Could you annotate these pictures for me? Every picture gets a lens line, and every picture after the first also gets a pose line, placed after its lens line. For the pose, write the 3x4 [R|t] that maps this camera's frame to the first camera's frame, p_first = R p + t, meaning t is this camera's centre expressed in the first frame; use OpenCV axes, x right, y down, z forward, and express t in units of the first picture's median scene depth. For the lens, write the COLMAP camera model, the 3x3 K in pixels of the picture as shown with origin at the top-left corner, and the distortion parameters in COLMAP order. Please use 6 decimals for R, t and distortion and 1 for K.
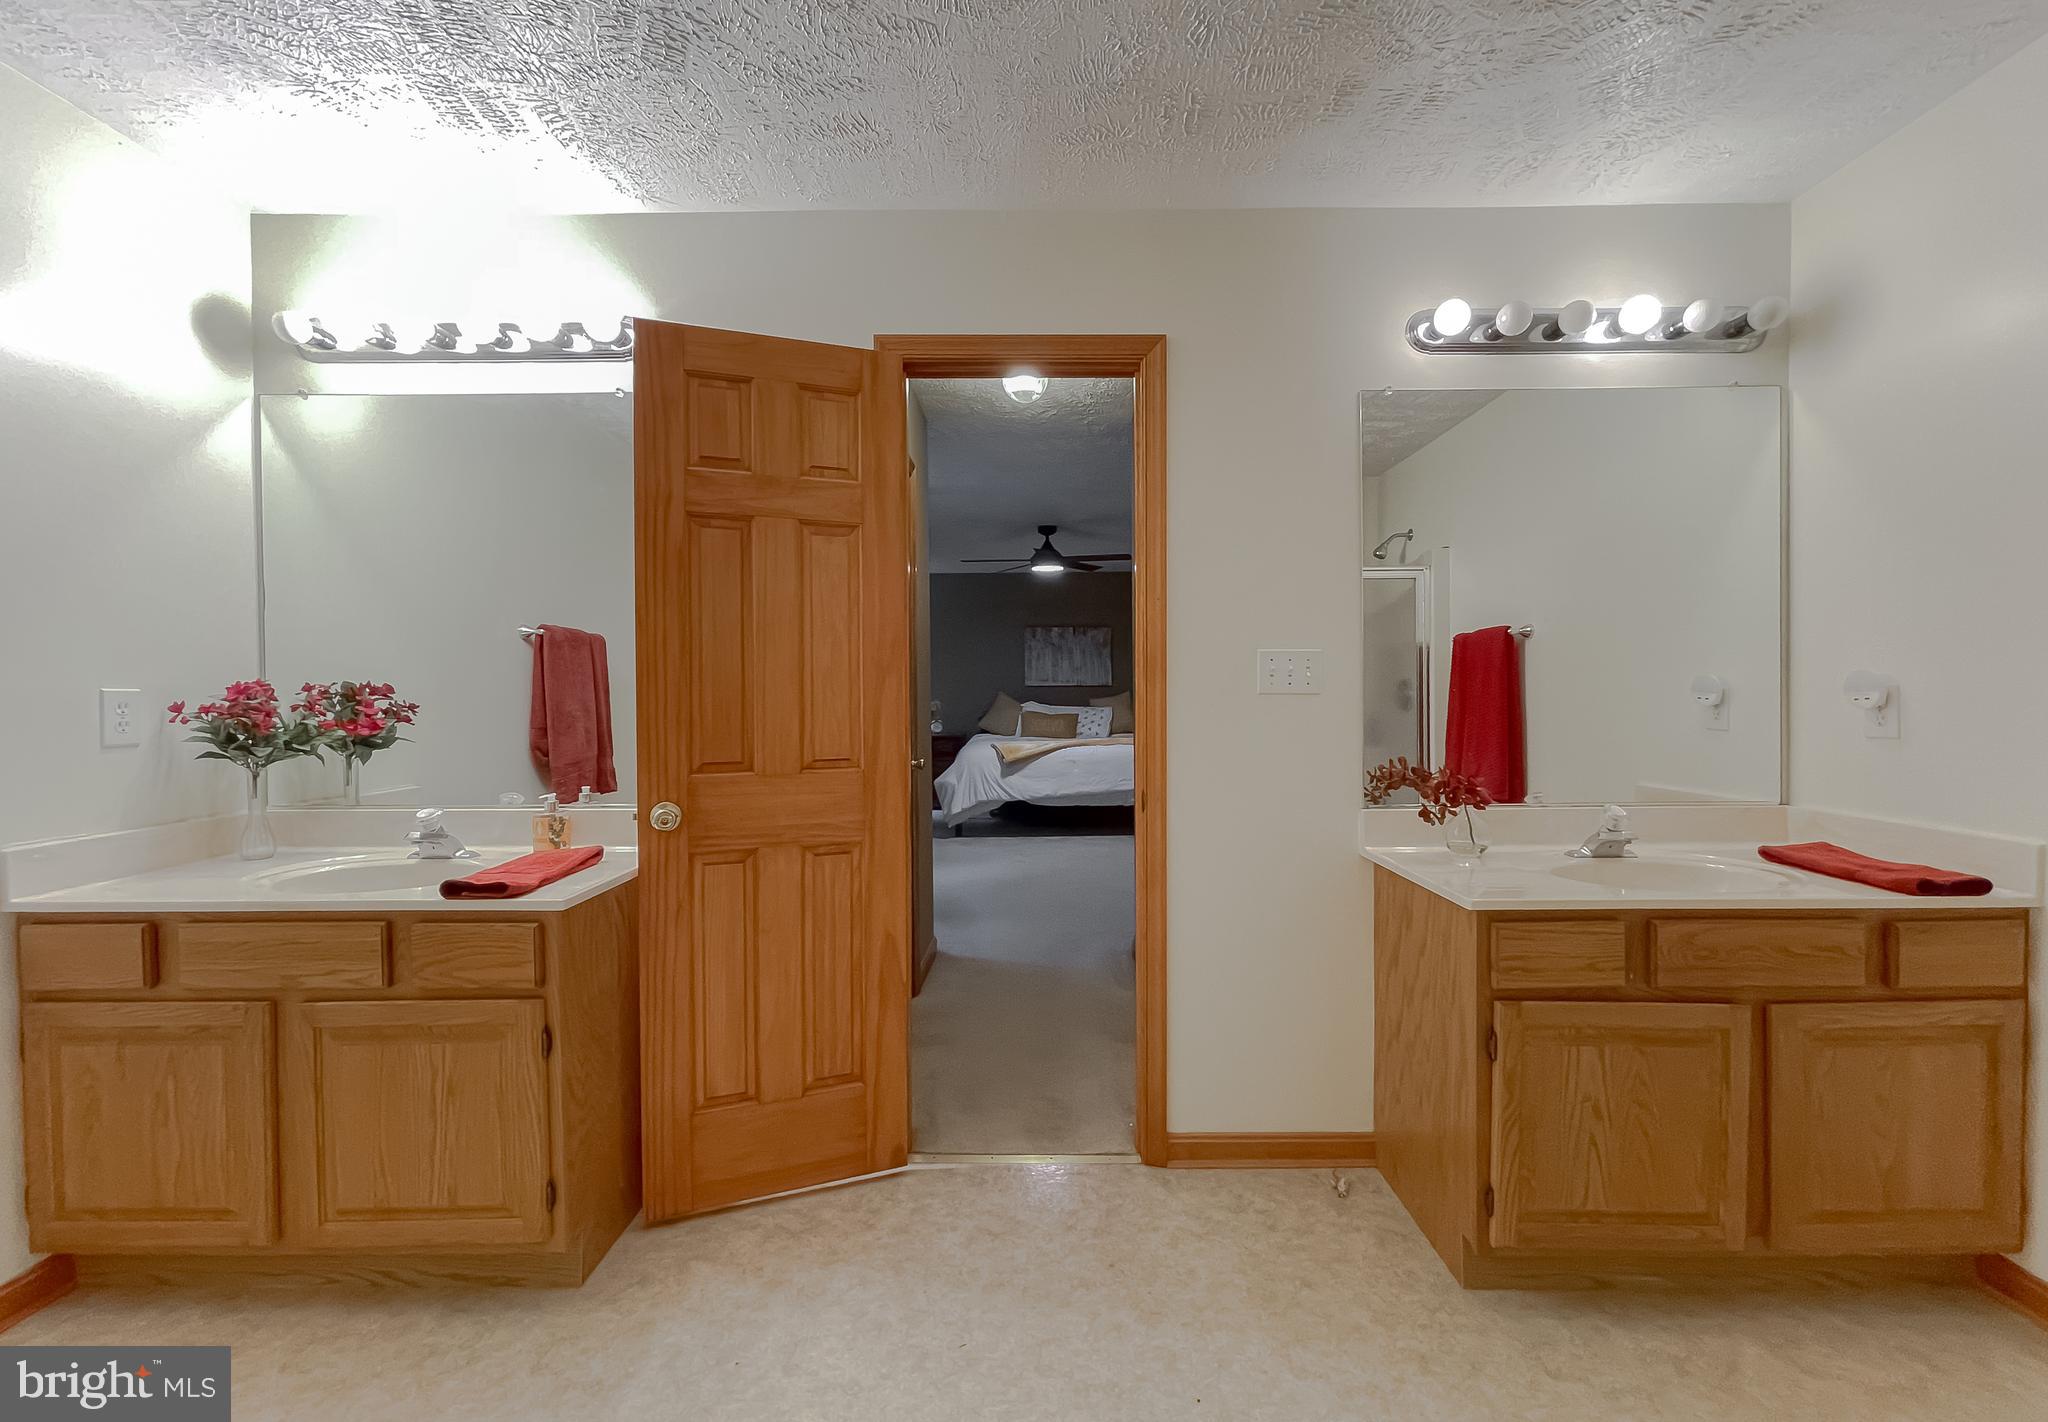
lens RADIAL K [[874.2, 0, 1023.1], [0, 874.2, 705.8], [0, 0, 1]] dist [0.000846, 0.000982]
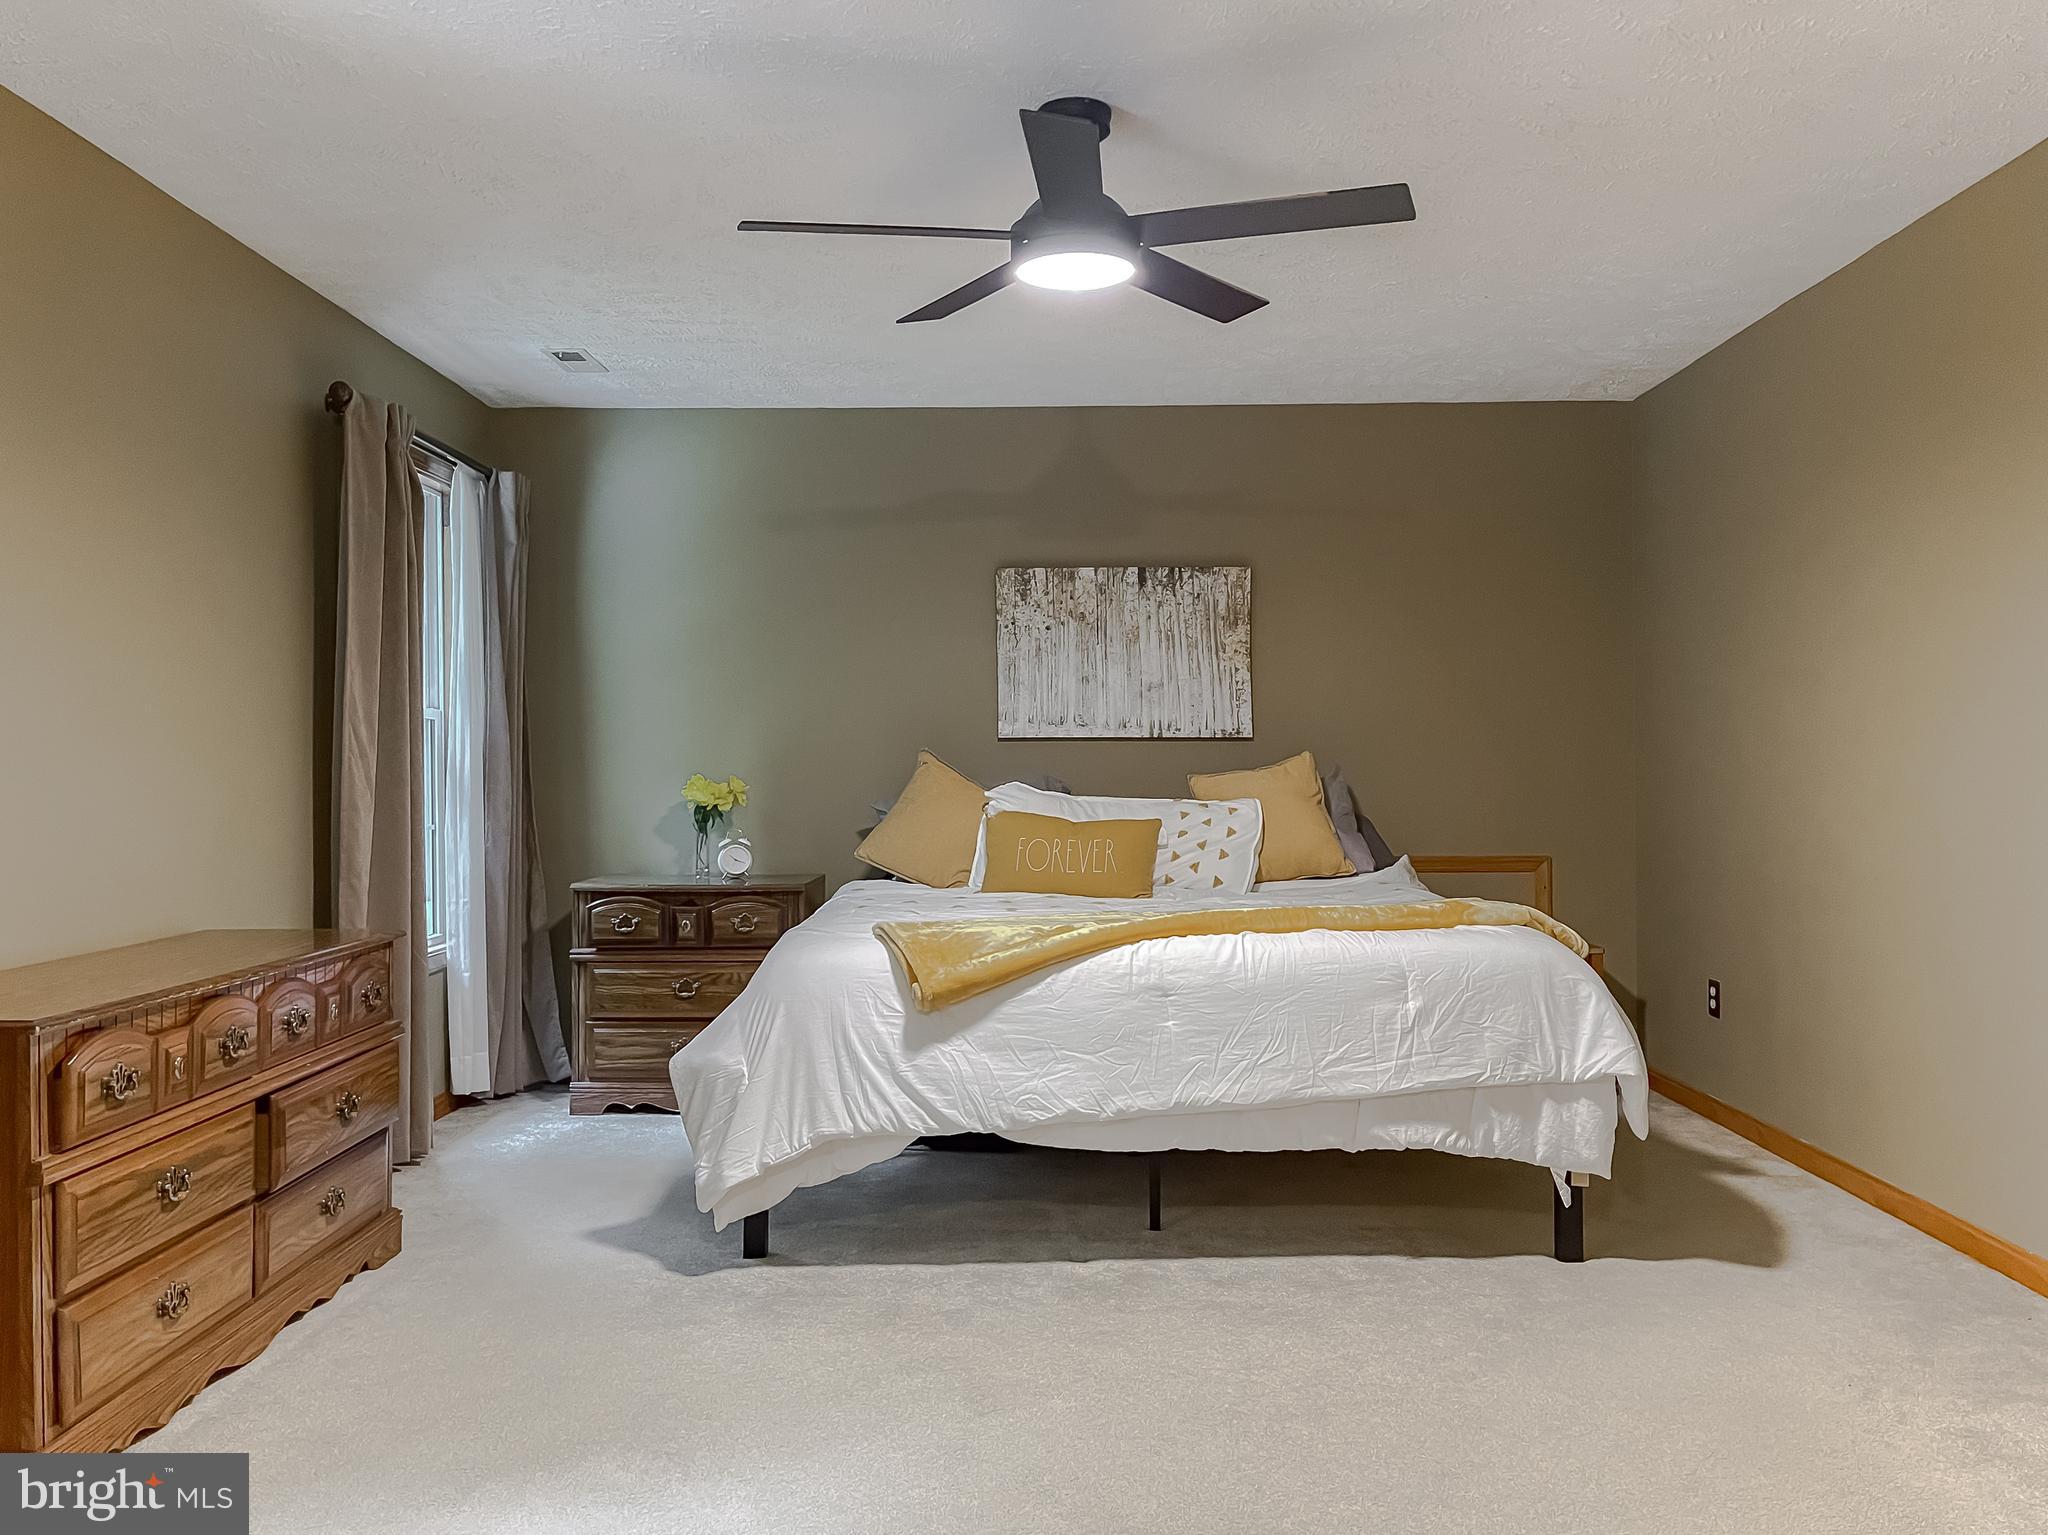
lens RADIAL K [[1579.2, 0, 1023.5], [0, 1579.2, 772.6], [0, 0, 1]] dist [0.034411, -0.031910]
pose [[0.999936, 0.001412, 0.011263, 0.005639], [-0.001207, 0.999833, -0.018210, 0.002005], [-0.011287, 0.018195, 0.999771, 0.411632]]
